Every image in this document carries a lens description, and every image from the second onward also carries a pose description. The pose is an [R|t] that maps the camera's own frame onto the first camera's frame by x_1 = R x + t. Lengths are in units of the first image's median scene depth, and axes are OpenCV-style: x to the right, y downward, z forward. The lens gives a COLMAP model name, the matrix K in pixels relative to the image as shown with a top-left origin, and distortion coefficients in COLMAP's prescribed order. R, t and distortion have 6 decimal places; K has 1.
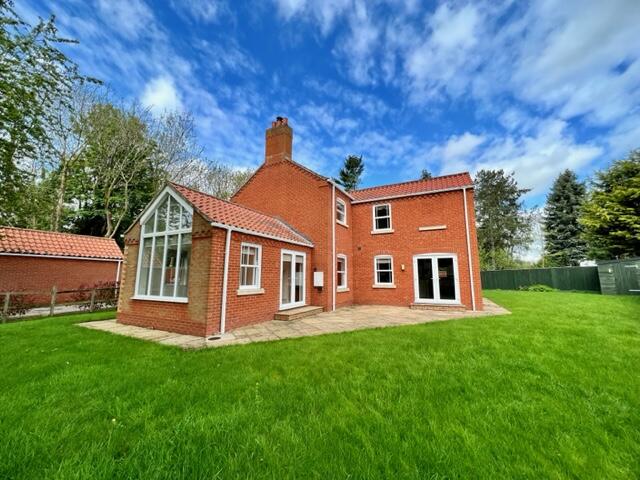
lens RADIAL K [[254.9, 0, 318.3], [0, 254.9, 239.3], [0, 0, 1]] dist [0.000034, 0.000467]
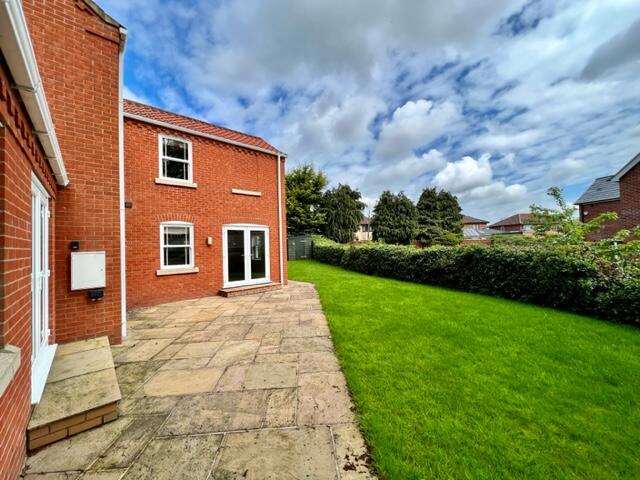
lens RADIAL K [[254.9, 0, 318.8], [0, 254.9, 239.5], [0, 0, 1]] dist [0.000034, 0.000467]
pose [[0.348903, 0.010880, 0.937096, -0.217846], [-0.109334, 0.993577, 0.029172, 0.053367], [-0.930759, -0.112635, 0.347852, 0.486291]]
